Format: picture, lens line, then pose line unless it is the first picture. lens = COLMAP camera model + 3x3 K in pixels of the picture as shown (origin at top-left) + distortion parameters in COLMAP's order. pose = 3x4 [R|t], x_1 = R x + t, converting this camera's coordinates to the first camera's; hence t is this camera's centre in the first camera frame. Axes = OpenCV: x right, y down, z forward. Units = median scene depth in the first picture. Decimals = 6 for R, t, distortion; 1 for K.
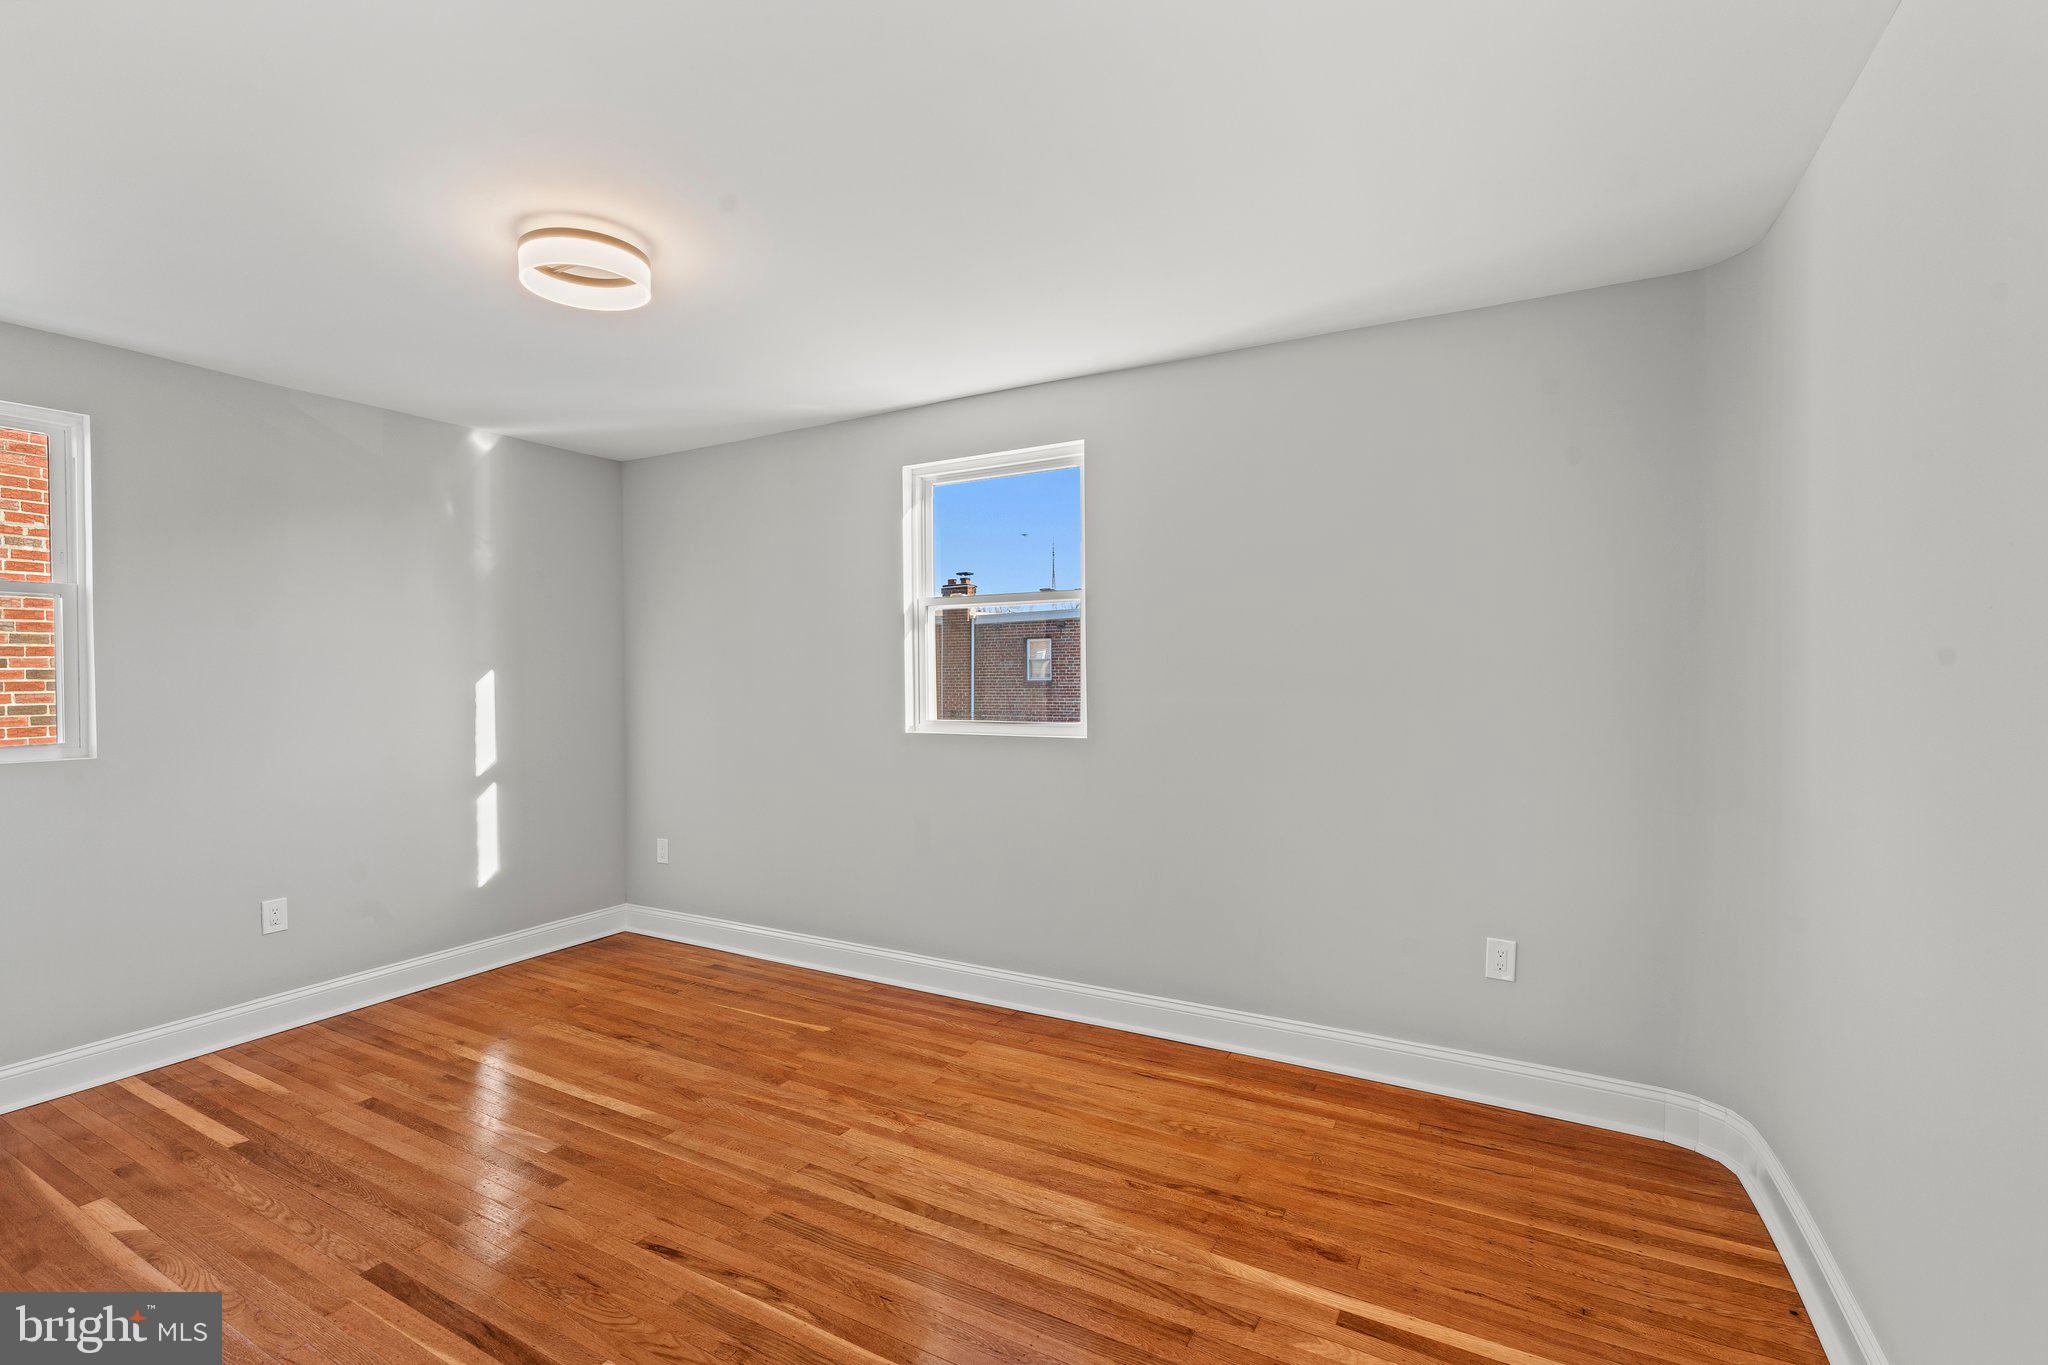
lens RADIAL K [[898.2, 0, 1028.4], [0, 898.2, 679.8], [0, 0, 1]] dist [-0.005269, -0.000288]
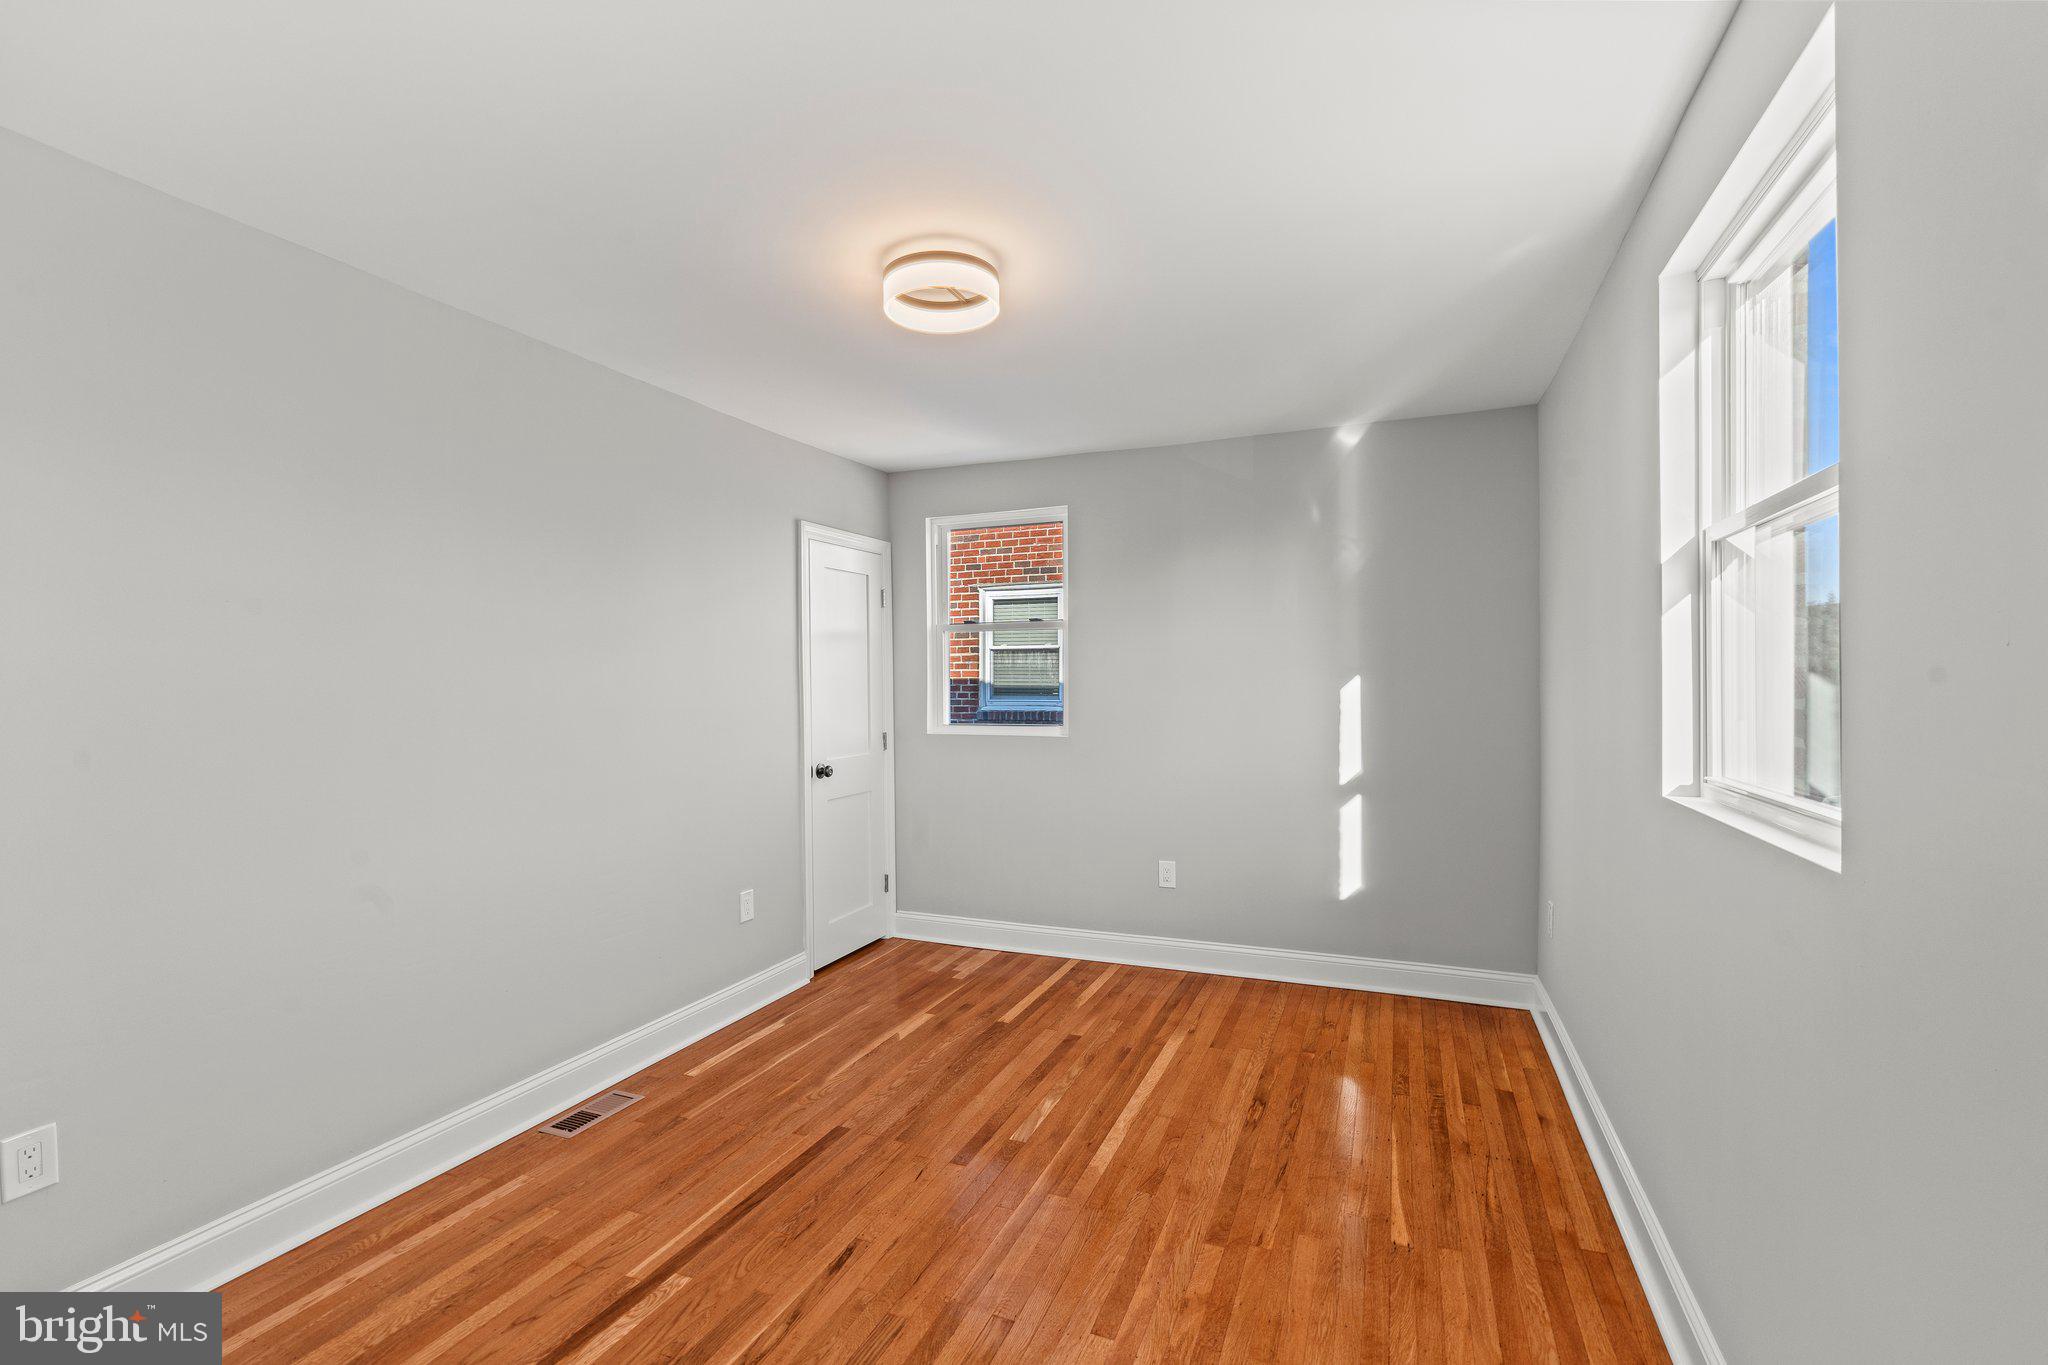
lens RADIAL K [[898.2, 0, 1030.2], [0, 898.2, 692.1], [0, 0, 1]] dist [-0.005269, -0.000288]
pose [[0.118367, 0.018100, -0.992805, 0.374045], [-0.003358, 0.999835, 0.017828, -0.011240], [0.992964, 0.001224, 0.118409, 0.672364]]
